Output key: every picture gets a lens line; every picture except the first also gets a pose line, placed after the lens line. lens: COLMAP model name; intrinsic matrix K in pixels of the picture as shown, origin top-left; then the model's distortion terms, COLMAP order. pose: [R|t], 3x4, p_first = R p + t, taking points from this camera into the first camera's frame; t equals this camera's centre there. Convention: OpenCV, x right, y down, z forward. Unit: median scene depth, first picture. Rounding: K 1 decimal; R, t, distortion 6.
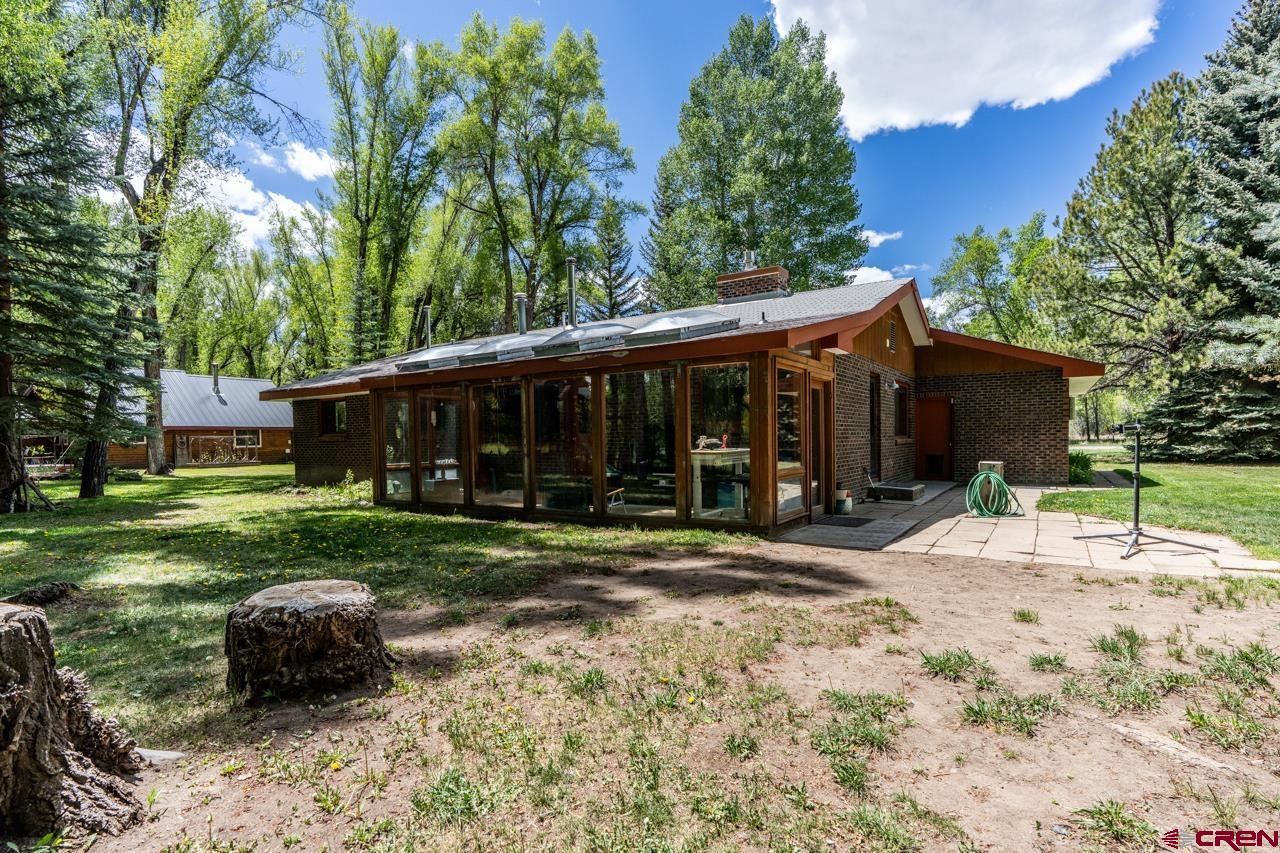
lens RADIAL K [[585.8, 0, 639.3], [0, 585.8, 445.6], [0, 0, 1]] dist [0.000303, 0.000017]
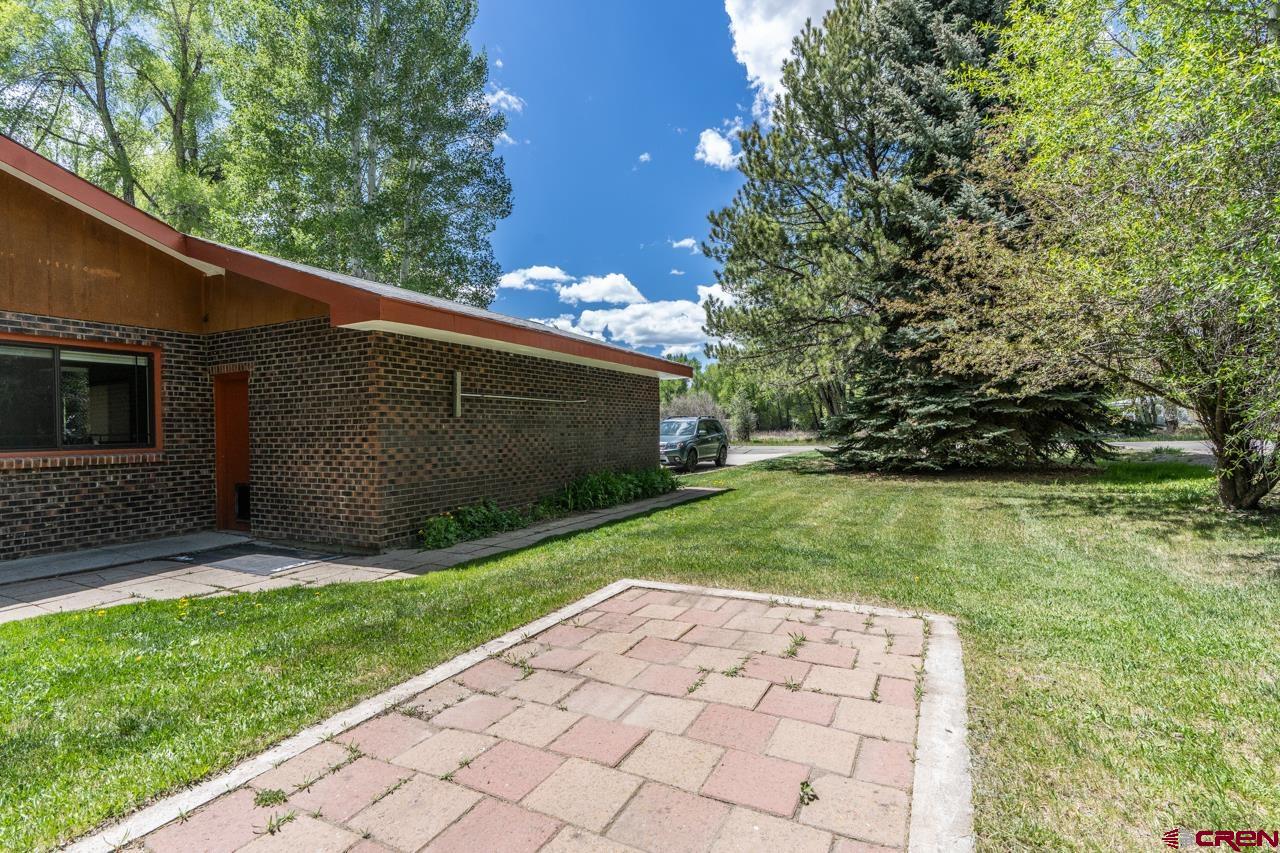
lens RADIAL K [[593.0, 0, 640.0], [0, 593.0, 426.5], [0, 0, 1]] dist [0.000150, 0.000197]
pose [[0.989857, -0.005898, 0.141944, 0.570022], [0.010107, 0.999530, -0.028953, -0.012390], [-0.141706, 0.030094, 0.989451, 0.315222]]
